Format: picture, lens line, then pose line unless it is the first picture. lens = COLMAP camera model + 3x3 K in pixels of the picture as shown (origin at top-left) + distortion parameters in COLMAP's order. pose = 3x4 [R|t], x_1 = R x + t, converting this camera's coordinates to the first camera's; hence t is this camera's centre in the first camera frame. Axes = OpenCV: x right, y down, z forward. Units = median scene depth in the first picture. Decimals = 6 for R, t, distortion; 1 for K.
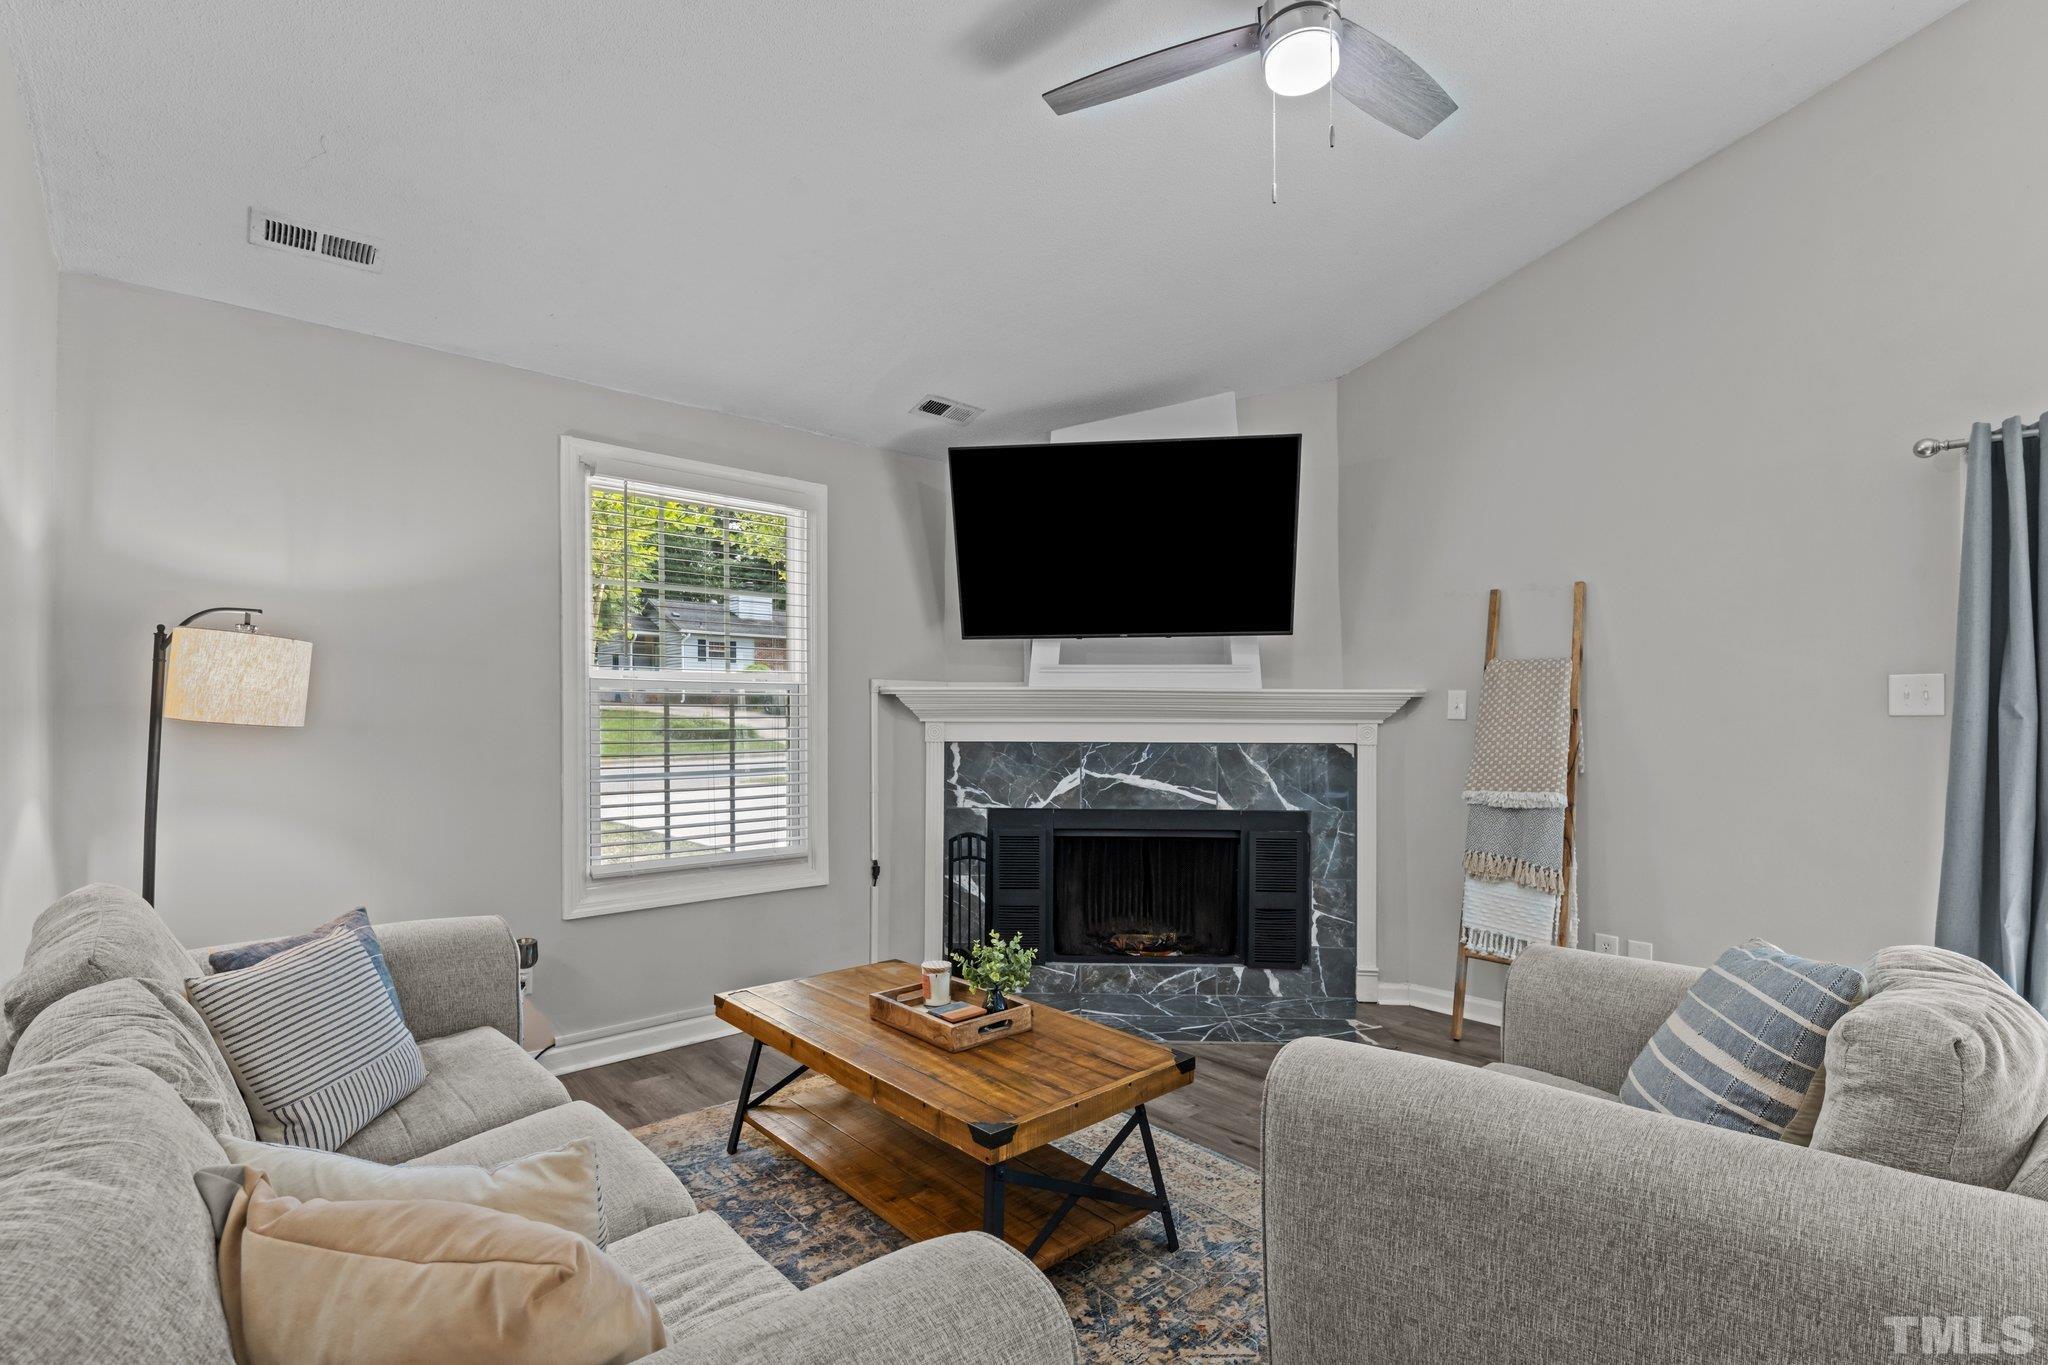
lens RADIAL K [[946.7, 0, 1021.0], [0, 946.7, 715.9], [0, 0, 1]] dist [-0.000467, -0.000324]
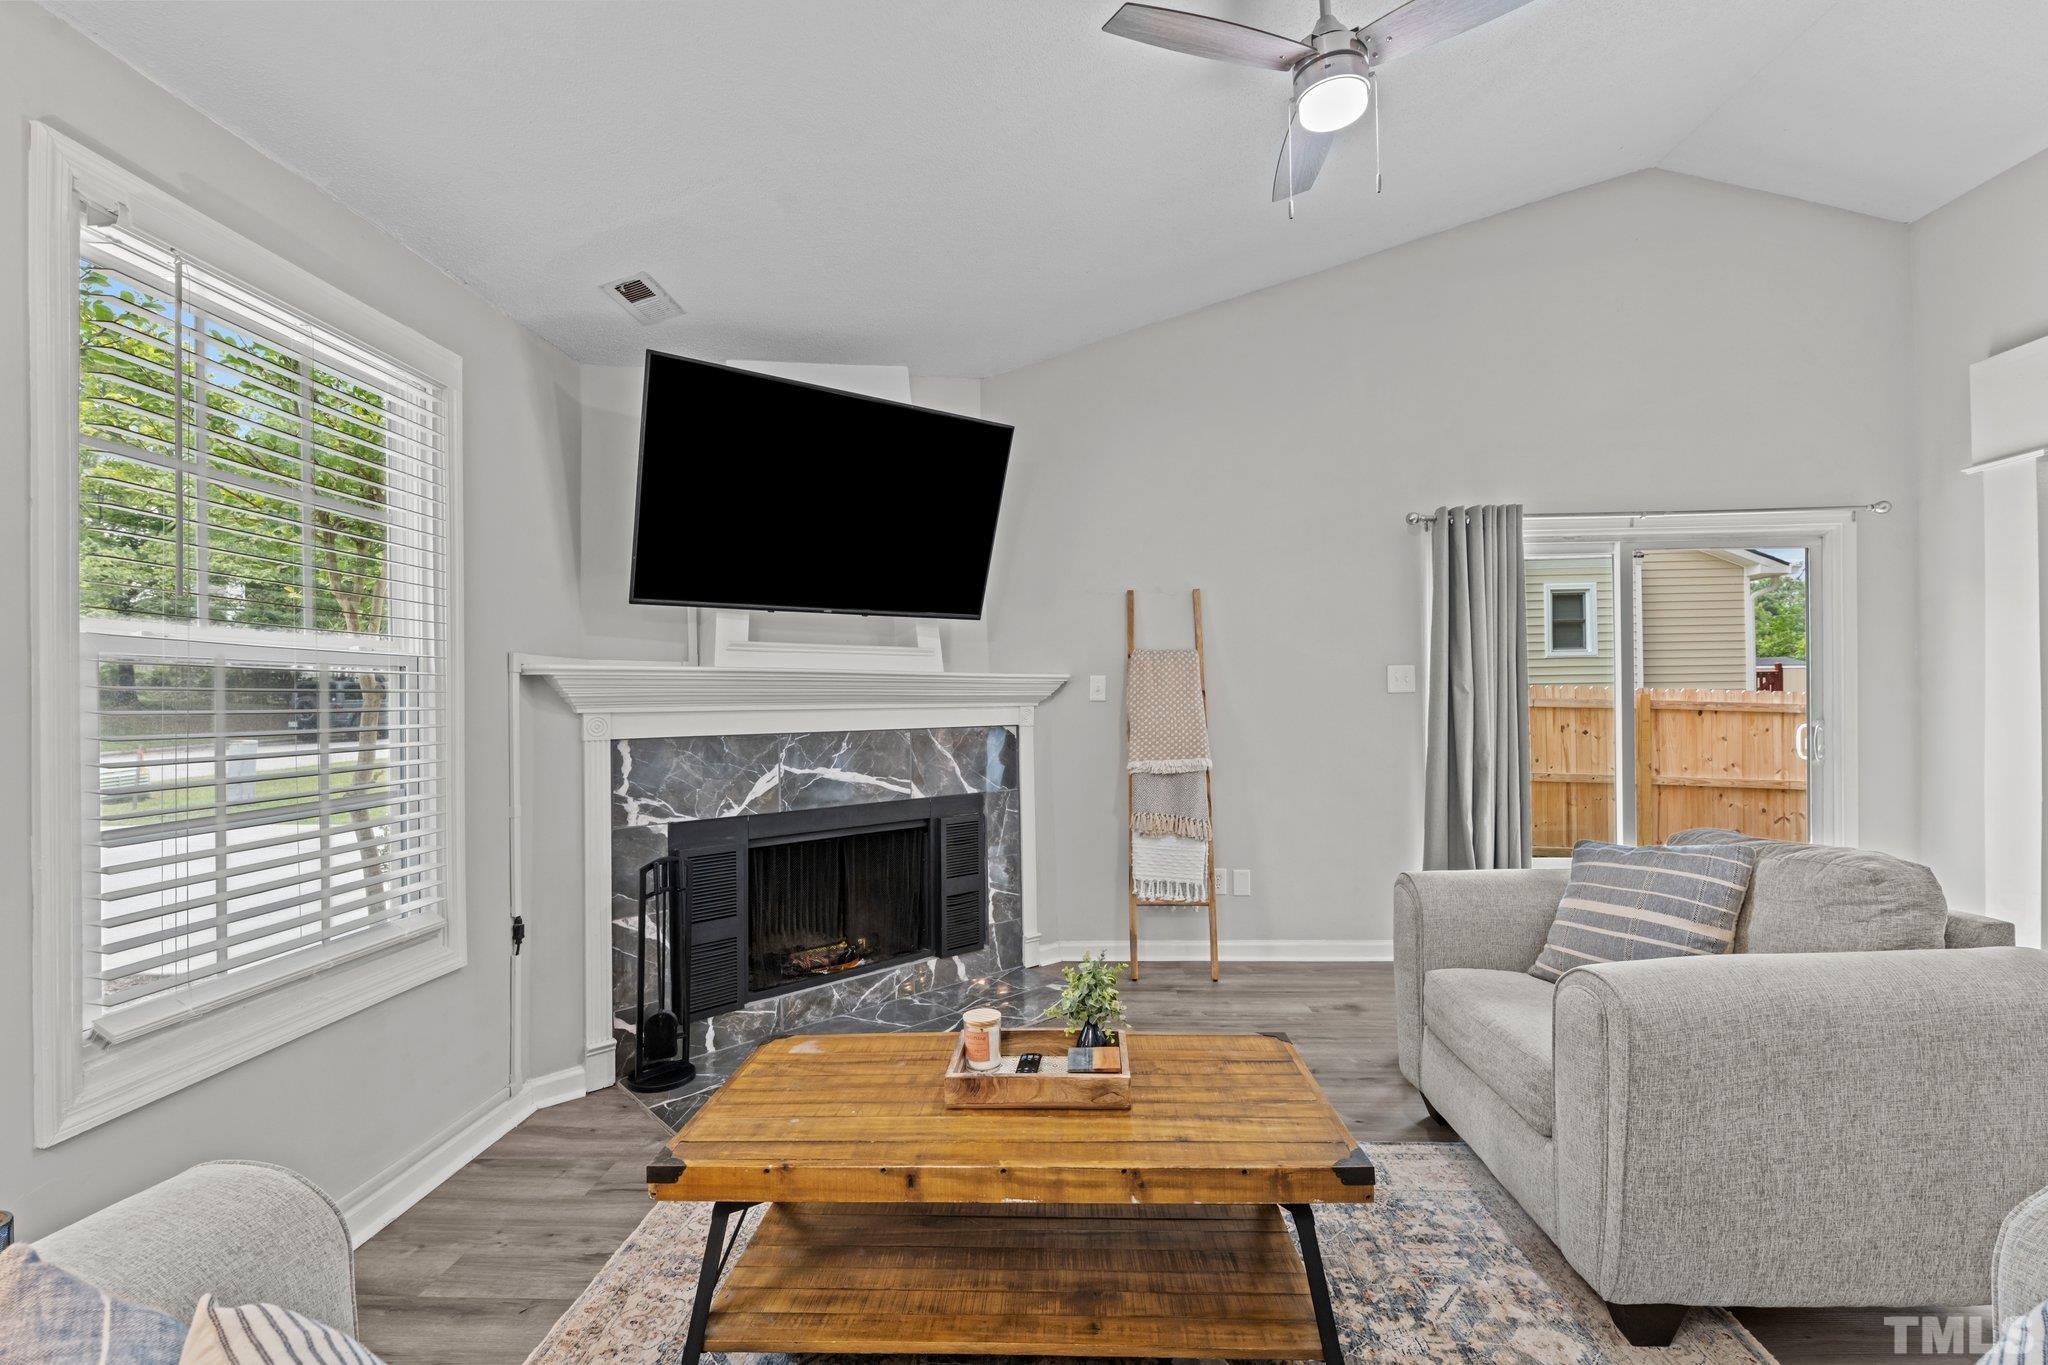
lens RADIAL K [[920.8, 0, 1024.0], [0, 920.8, 682.5], [0, 0, 1]] dist [0.002710, -0.000118]
pose [[0.703505, 0.001679, 0.710689, -0.371341], [0.016384, 0.999693, -0.018581, 0.001136], [-0.710502, 0.024716, 0.703261, 0.263598]]
